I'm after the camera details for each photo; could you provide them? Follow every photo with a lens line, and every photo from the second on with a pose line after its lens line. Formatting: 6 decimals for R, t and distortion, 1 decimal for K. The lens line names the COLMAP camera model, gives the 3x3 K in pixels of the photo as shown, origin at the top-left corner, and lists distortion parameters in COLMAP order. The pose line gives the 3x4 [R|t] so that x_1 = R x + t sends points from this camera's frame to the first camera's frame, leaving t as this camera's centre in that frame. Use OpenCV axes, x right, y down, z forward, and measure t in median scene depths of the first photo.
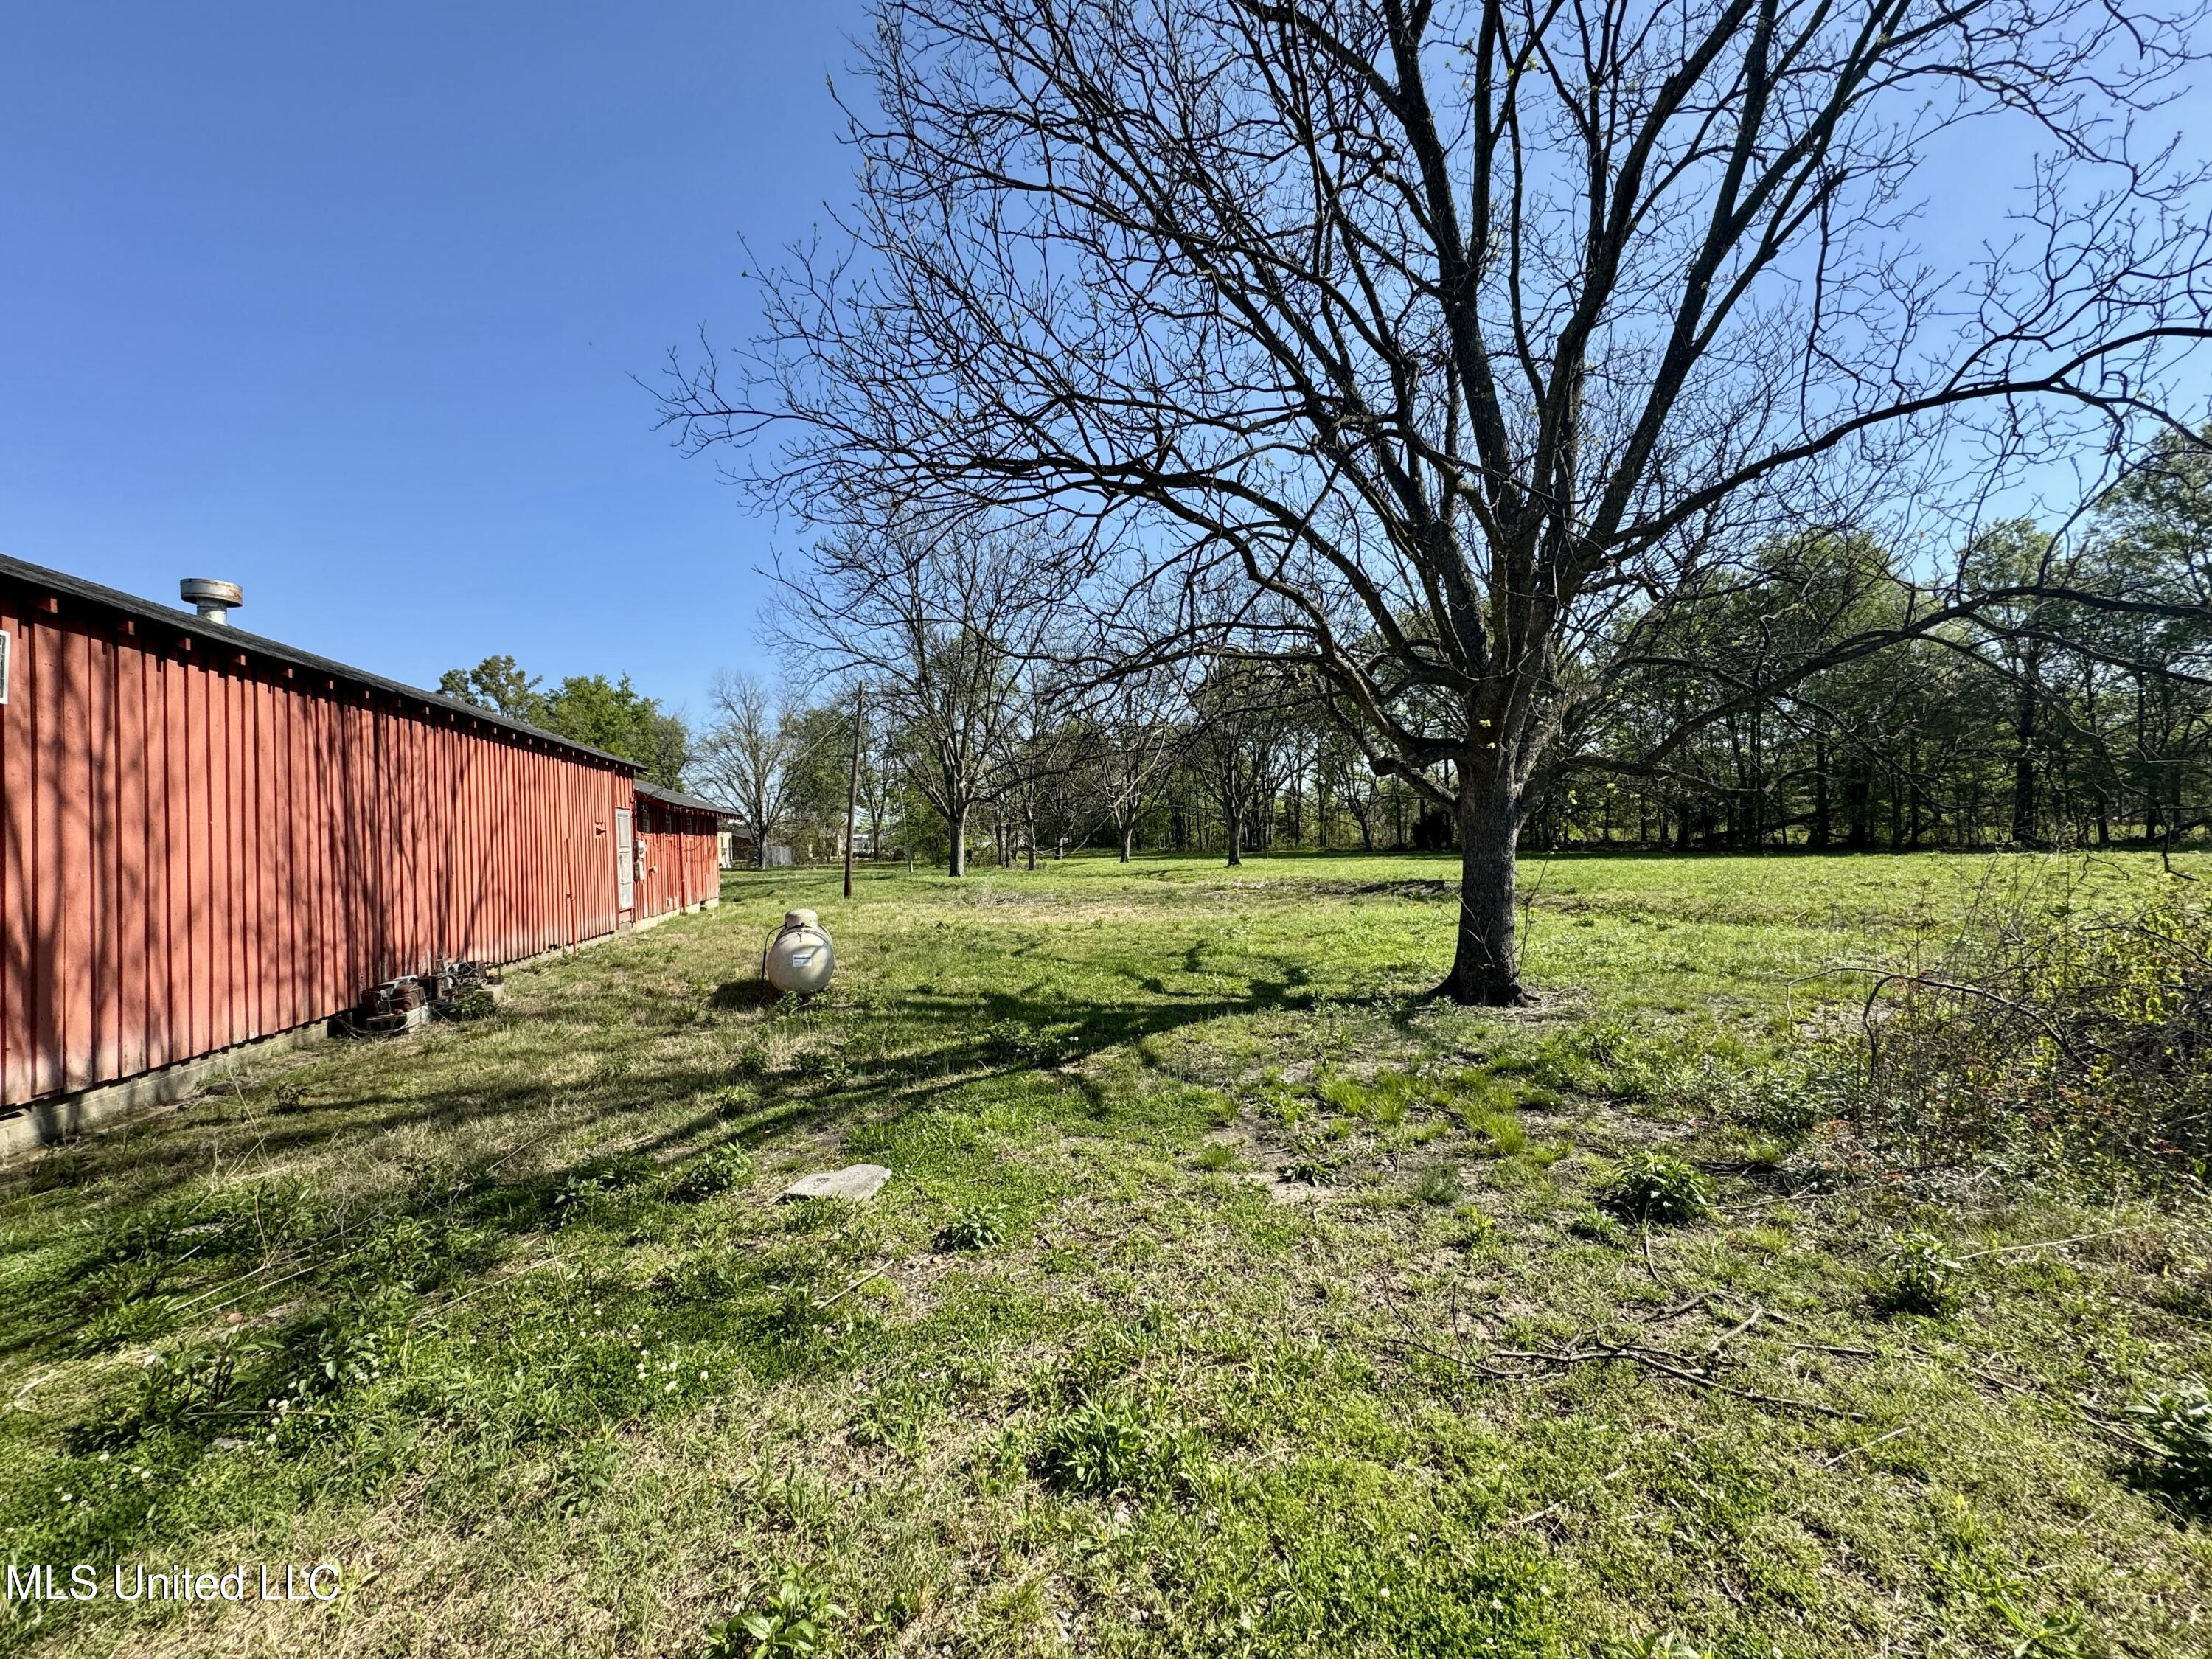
lens RADIAL K [[879.7, 0, 1103.5], [0, 879.7, 830.4], [0, 0, 1]] dist [-0.001897, 0.000234]
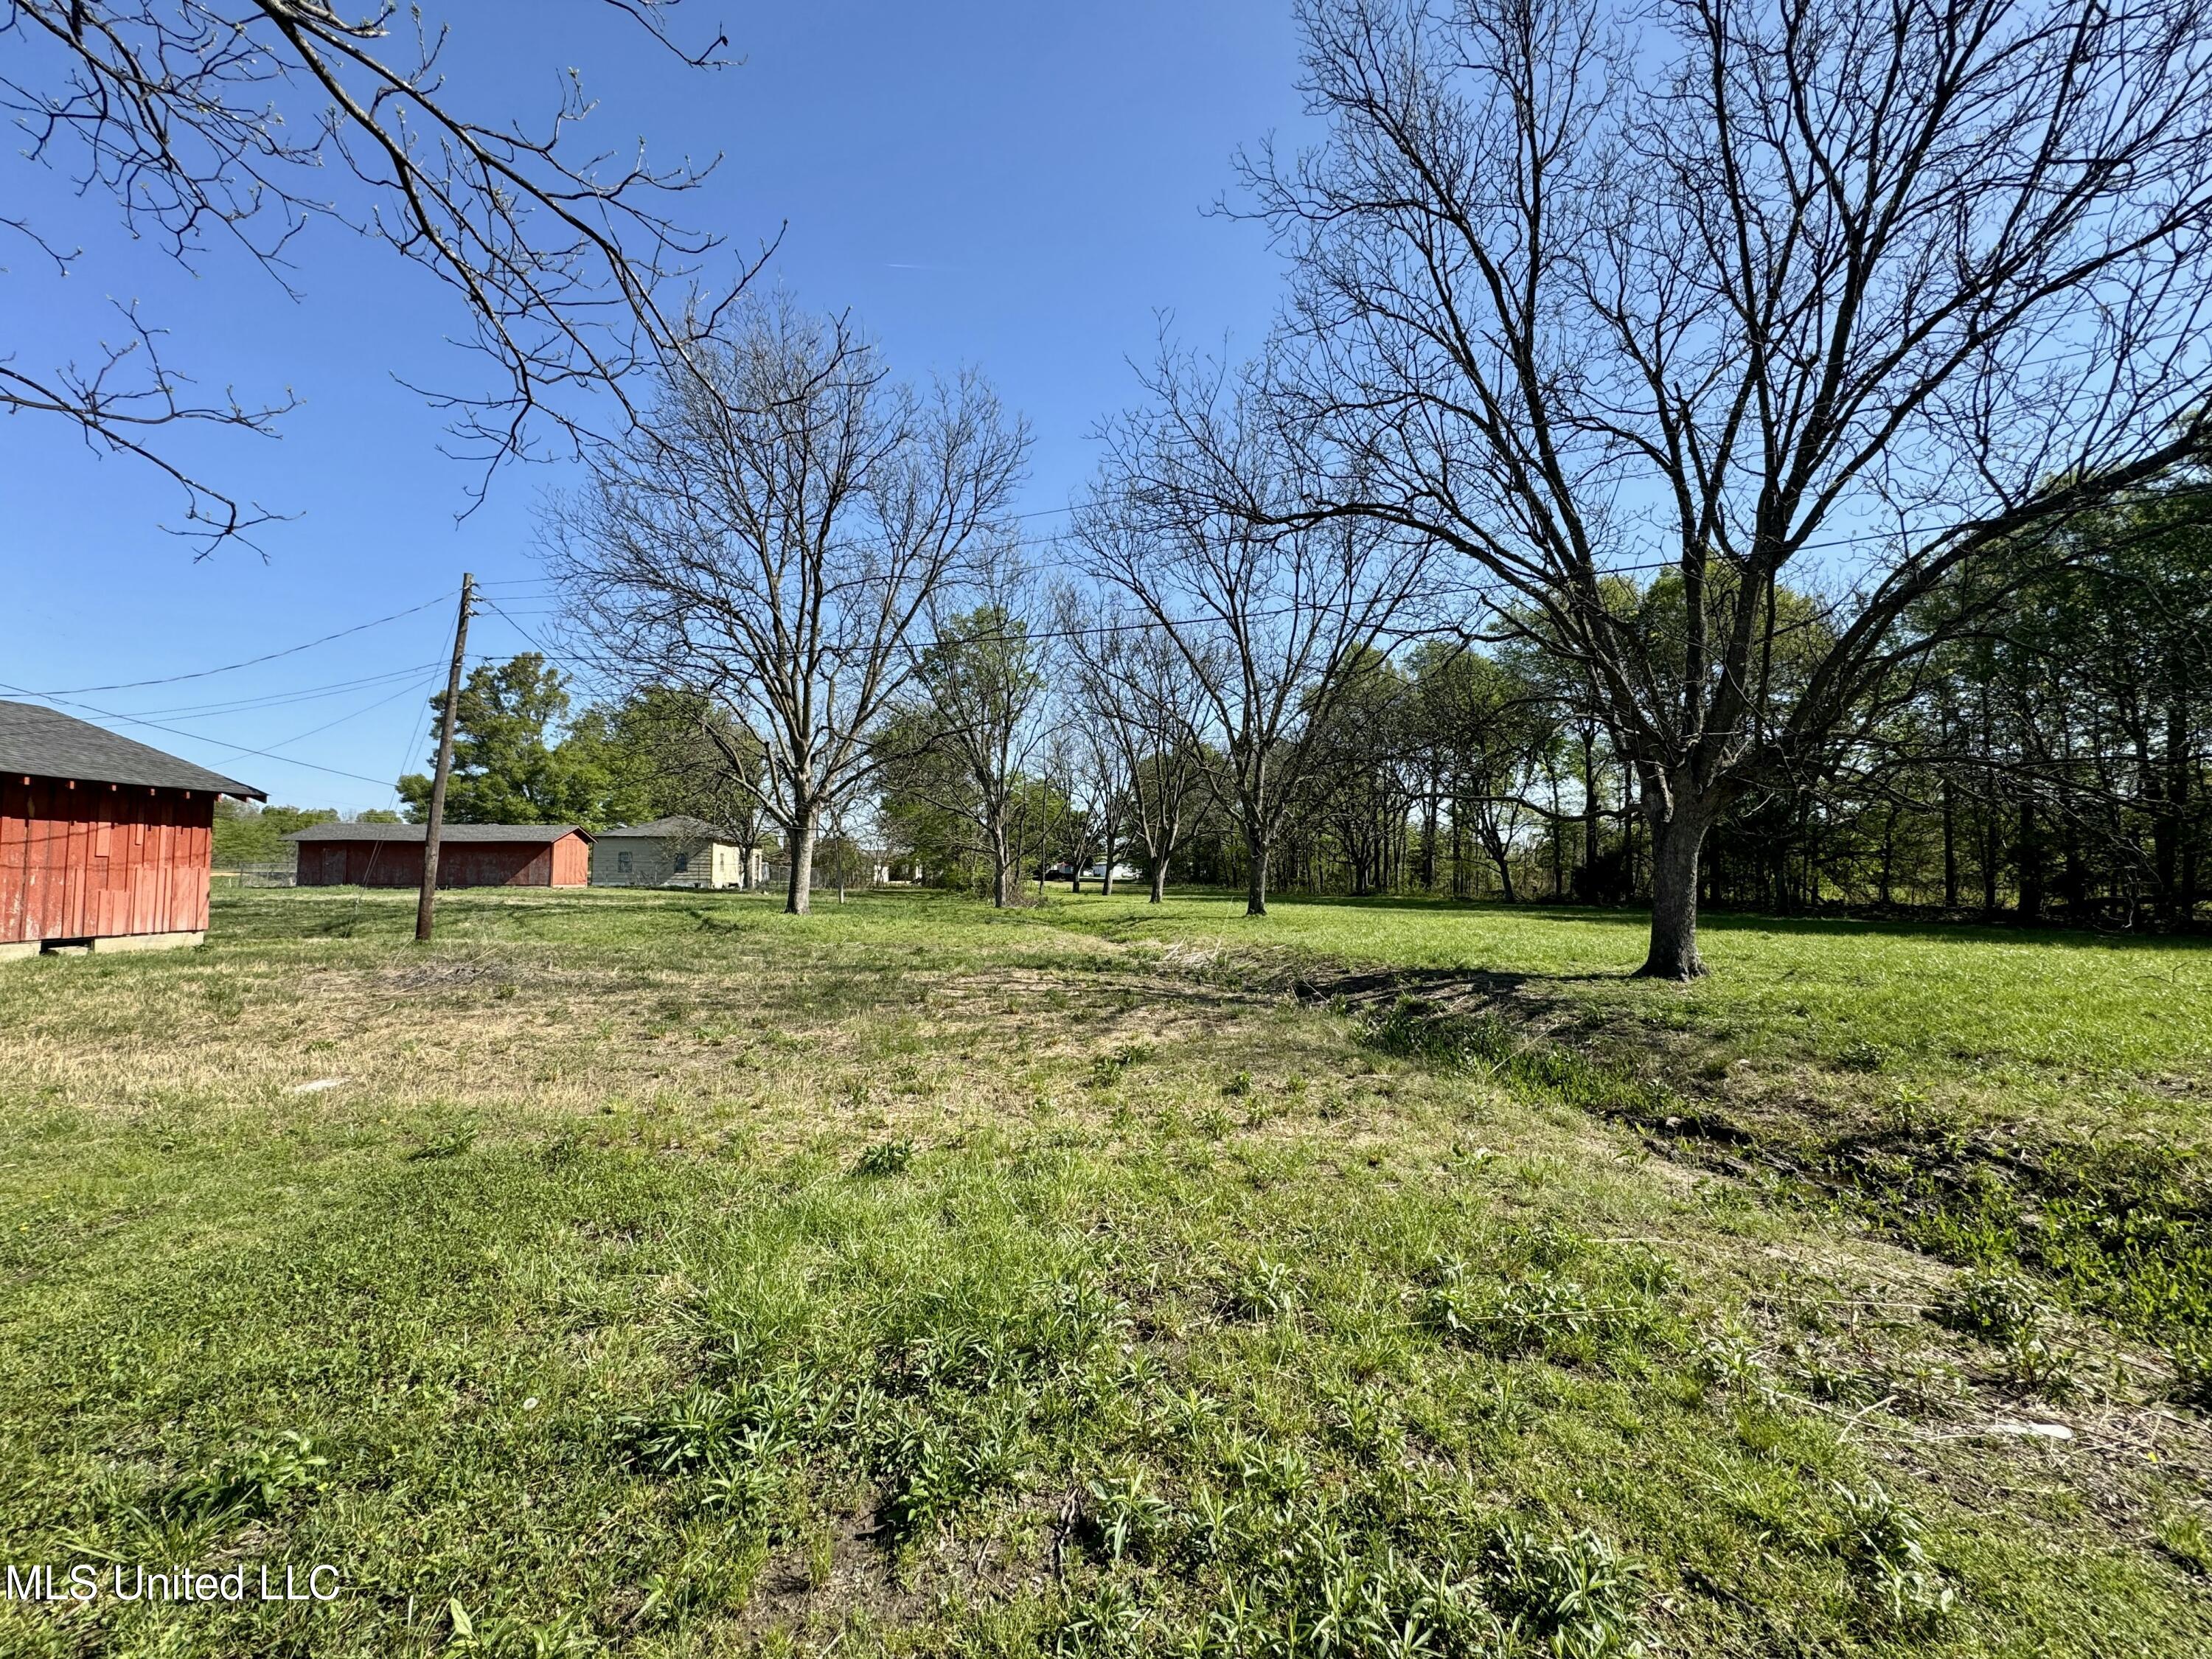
lens RADIAL K [[866.0, 0, 1100.1], [0, 866.0, 823.7], [0, 0, 1]] dist [-0.003199, -0.000223]
pose [[0.979716, 0.030067, -0.198122, 0.120941], [-0.039861, 0.998163, -0.045629, 0.004748], [0.196386, 0.052601, 0.979115, 0.243911]]
